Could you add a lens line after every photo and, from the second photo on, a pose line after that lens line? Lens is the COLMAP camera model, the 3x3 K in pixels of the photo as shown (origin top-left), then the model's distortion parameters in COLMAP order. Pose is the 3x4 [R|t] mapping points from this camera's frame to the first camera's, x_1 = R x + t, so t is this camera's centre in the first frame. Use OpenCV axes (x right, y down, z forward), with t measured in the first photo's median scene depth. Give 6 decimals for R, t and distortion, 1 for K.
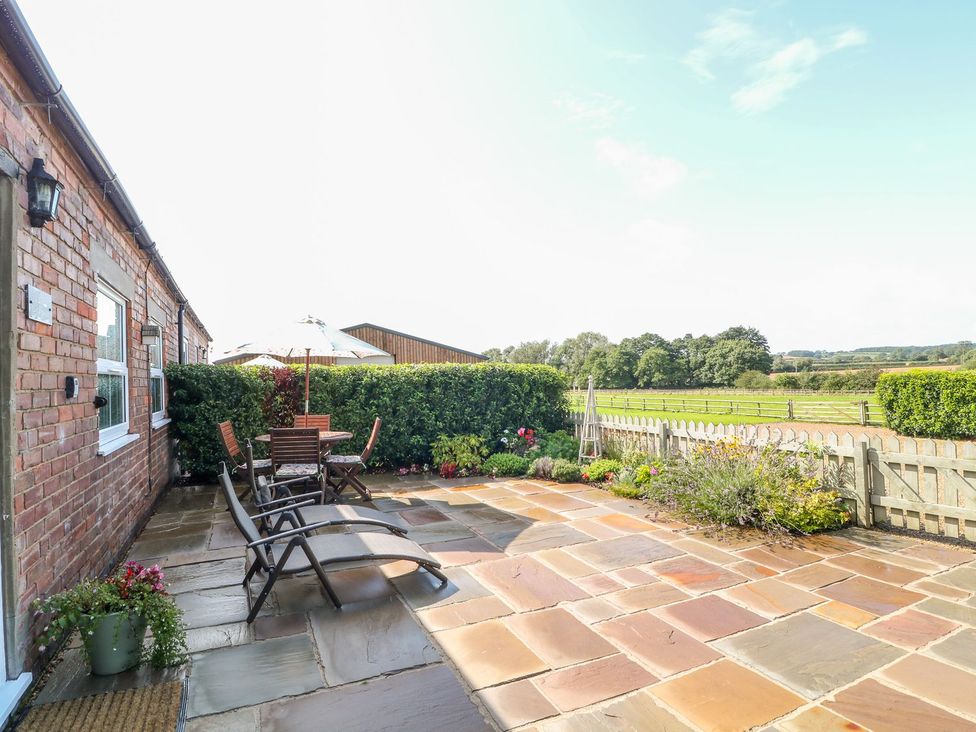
lens RADIAL K [[506.2, 0, 488.0], [0, 506.2, 366.0], [0, 0, 1]] dist [0.002426, -0.016475]
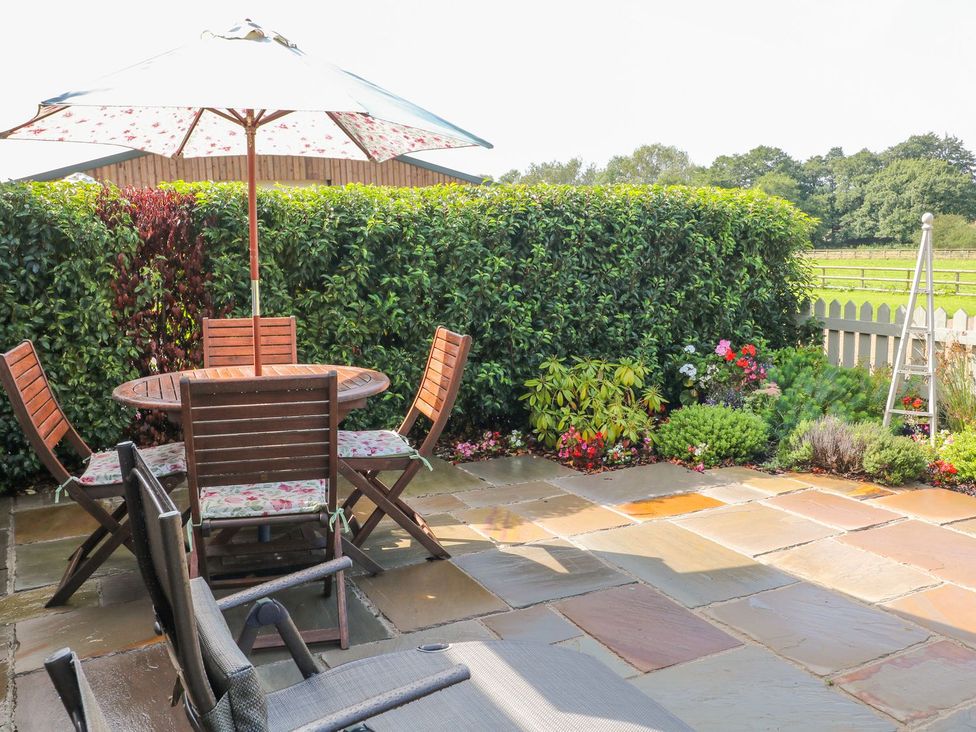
lens RADIAL K [[881.6, 0, 488.0], [0, 881.6, 366.0], [0, 0, 1]] dist [0.015073, -0.004662]
pose [[0.999660, -0.003621, 0.025809, -0.160750], [-0.000998, 0.984258, 0.176734, 0.014175], [-0.026043, -0.176700, 0.983920, 0.296400]]
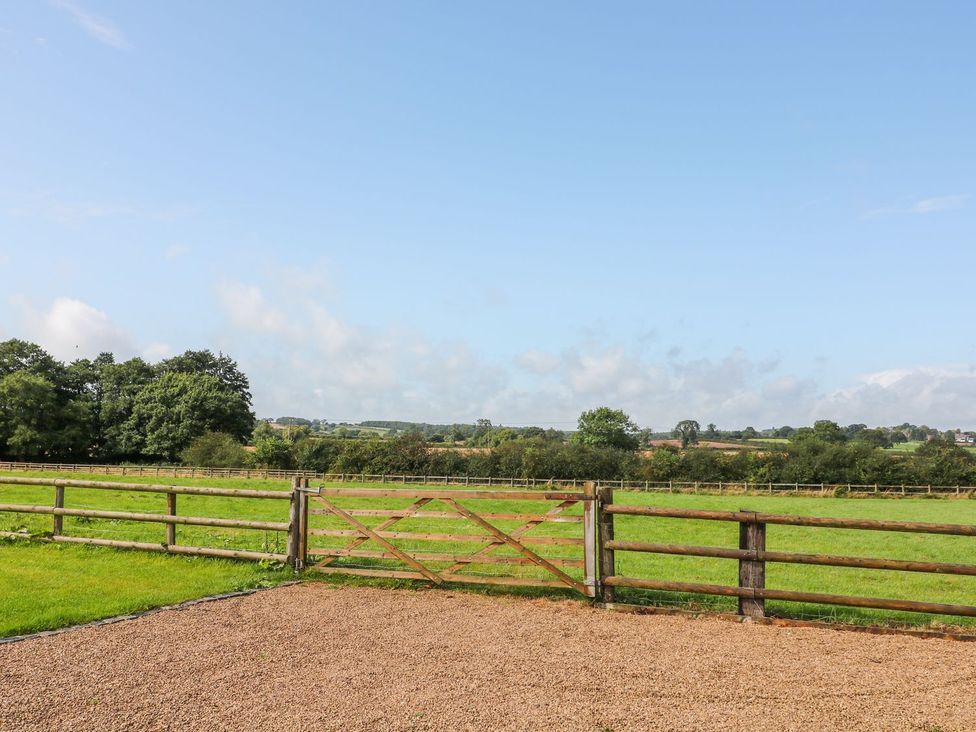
lens RADIAL K [[864.2, 0, 488.0], [0, 864.2, 366.0], [0, 0, 1]] dist [0.000761, -0.004486]
pose [[0.711568, 0.117249, 0.692766, 1.349760], [-0.065035, 0.992736, -0.101219, 0.176950], [-0.699601, 0.026970, 0.714024, 2.338314]]
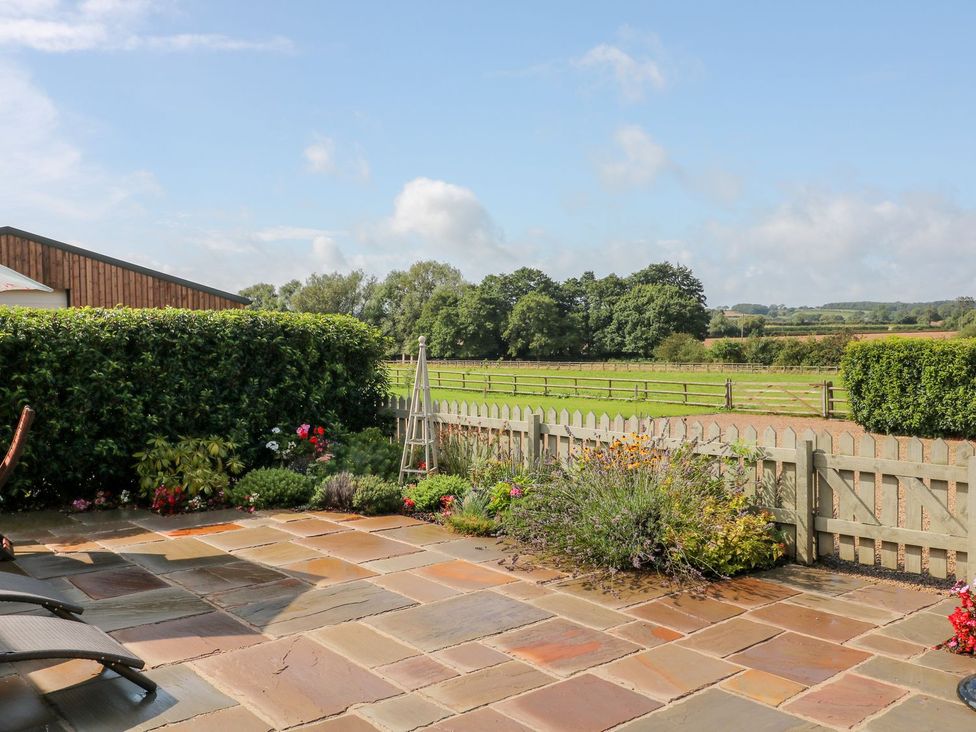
lens RADIAL K [[873.2, 0, 488.3], [0, 873.2, 359.4], [0, 0, 1]] dist [0.010419, -0.011812]
pose [[0.965013, 0.012316, 0.261912, 0.008193], [-0.024499, 0.998762, 0.043302, -0.000126], [-0.261055, -0.048204, 0.964120, -0.015839]]
